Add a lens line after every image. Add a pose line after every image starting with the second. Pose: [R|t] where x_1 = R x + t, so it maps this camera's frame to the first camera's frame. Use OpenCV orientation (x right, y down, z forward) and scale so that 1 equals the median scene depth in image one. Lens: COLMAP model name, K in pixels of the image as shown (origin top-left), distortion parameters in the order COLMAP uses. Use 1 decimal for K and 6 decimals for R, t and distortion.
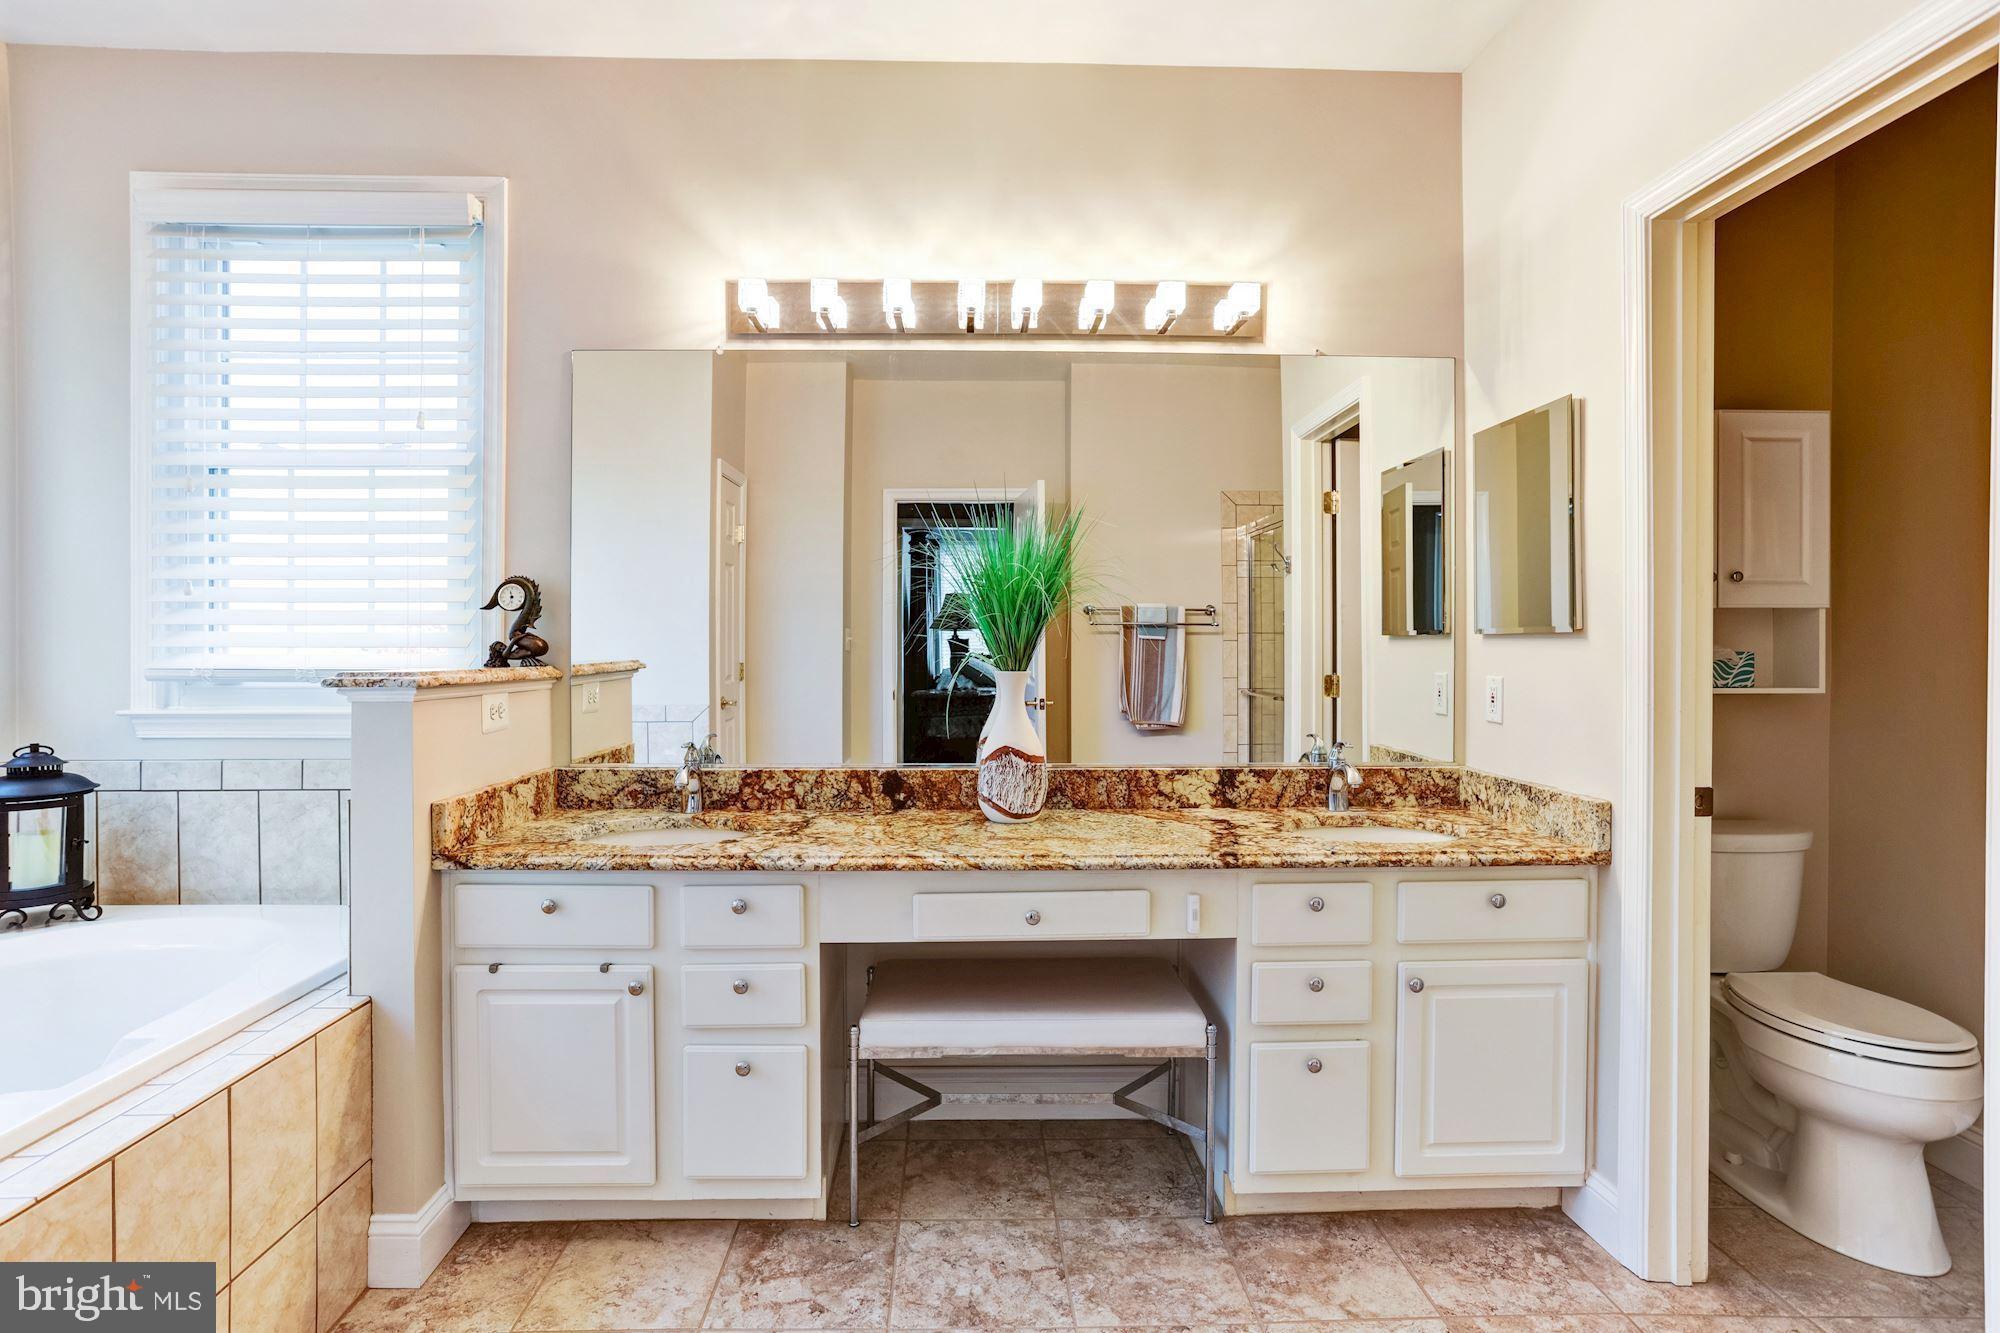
lens RADIAL K [[964.9, 0, 988.7], [0, 964.9, 651.7], [0, 0, 1]] dist [-0.043234, 0.032507]
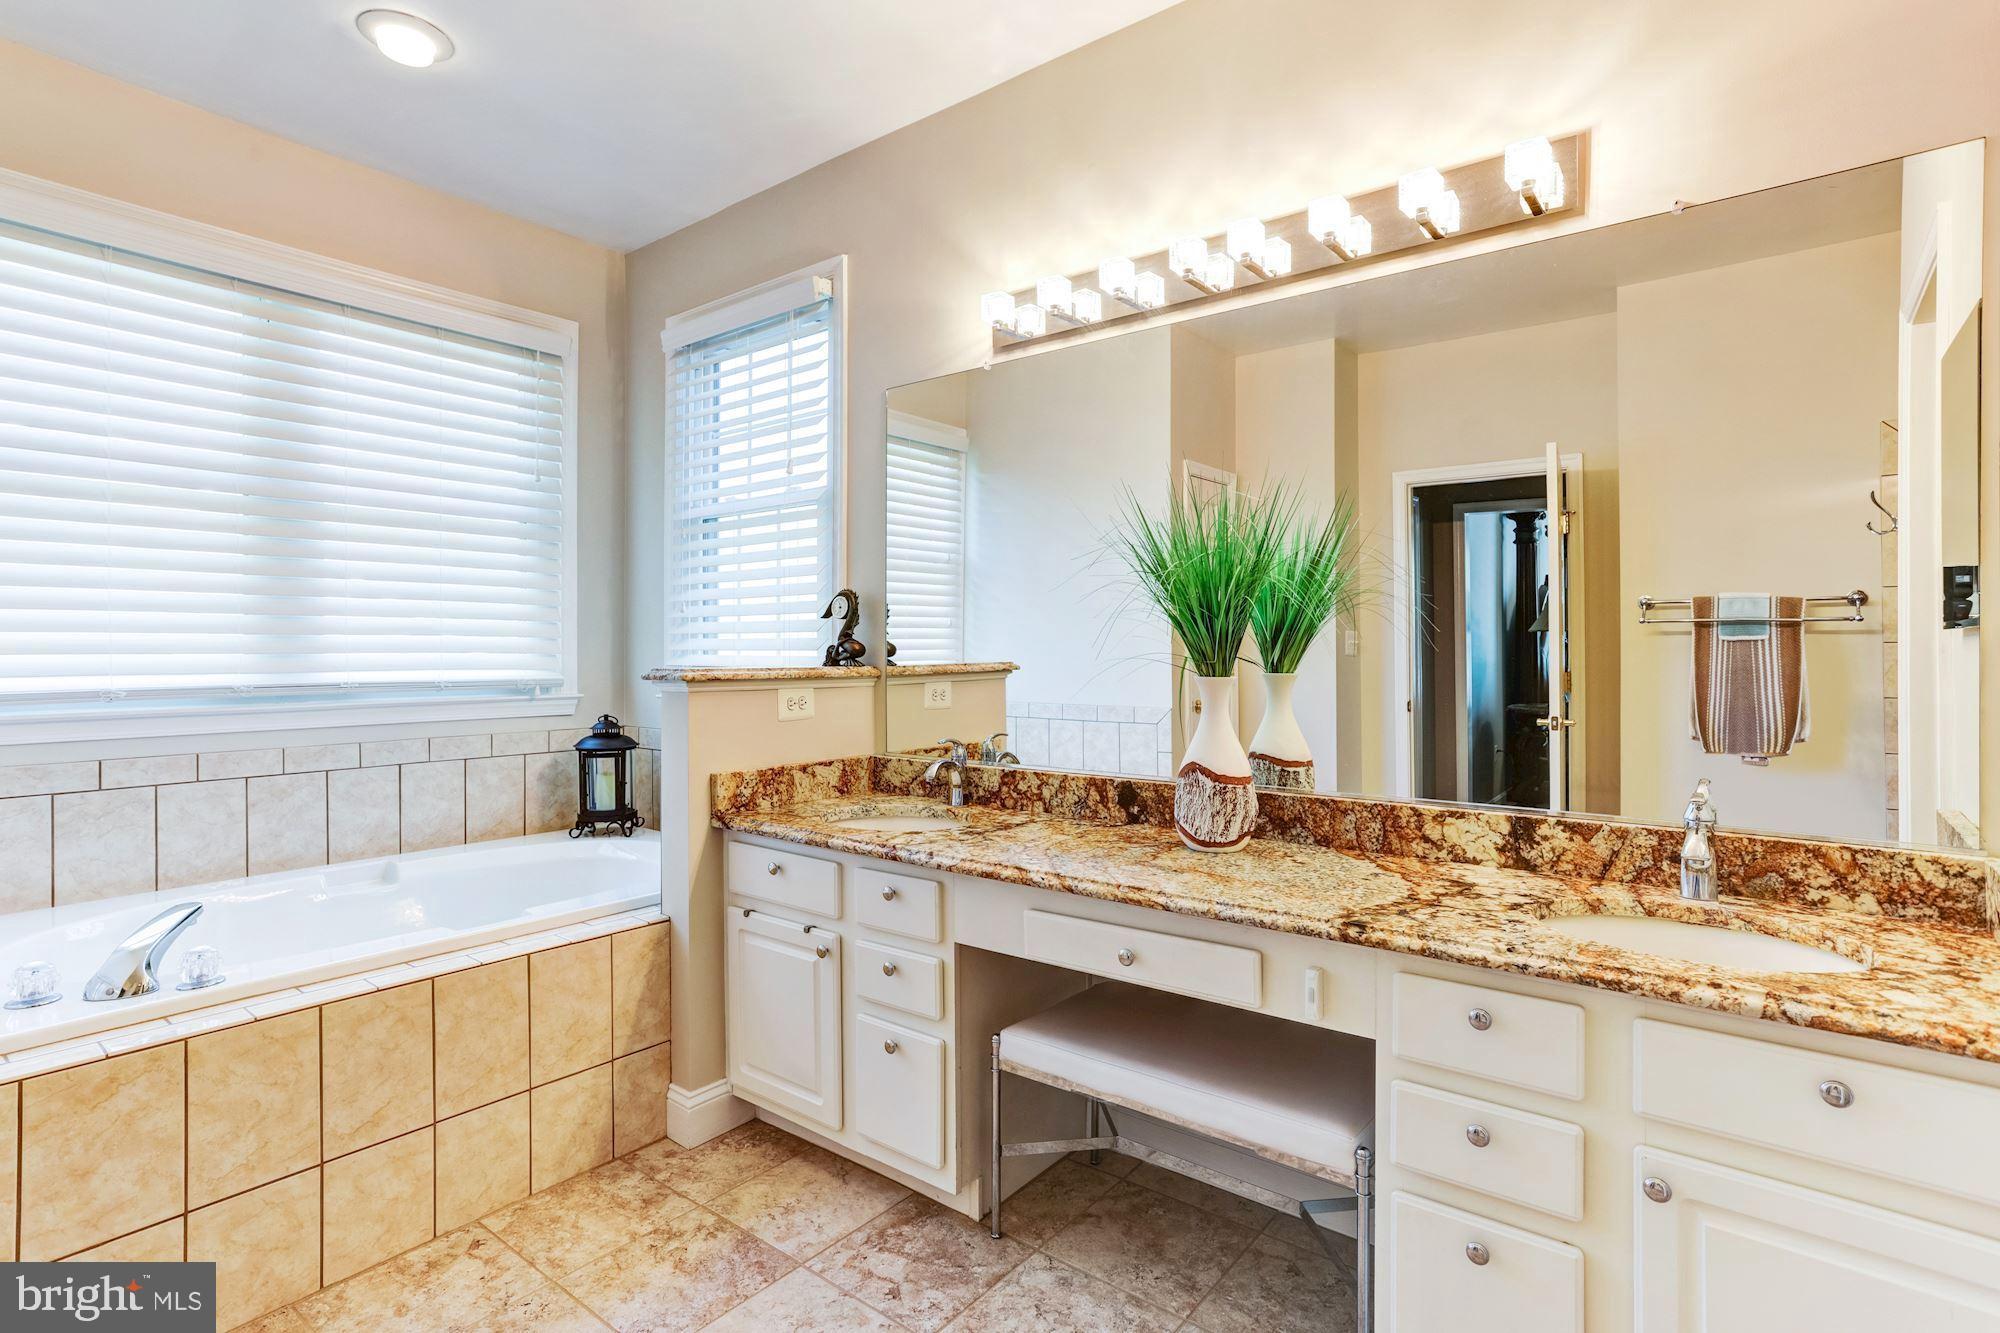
lens RADIAL K [[970.7, 0, 992.3], [0, 970.7, 659.5], [0, 0, 1]] dist [-0.044773, 0.035117]
pose [[0.775336, 0.003792, -0.631538, 0.429747], [-0.002803, 0.999993, 0.002563, 0.003741], [0.631543, -0.000217, 0.775341, 0.208132]]
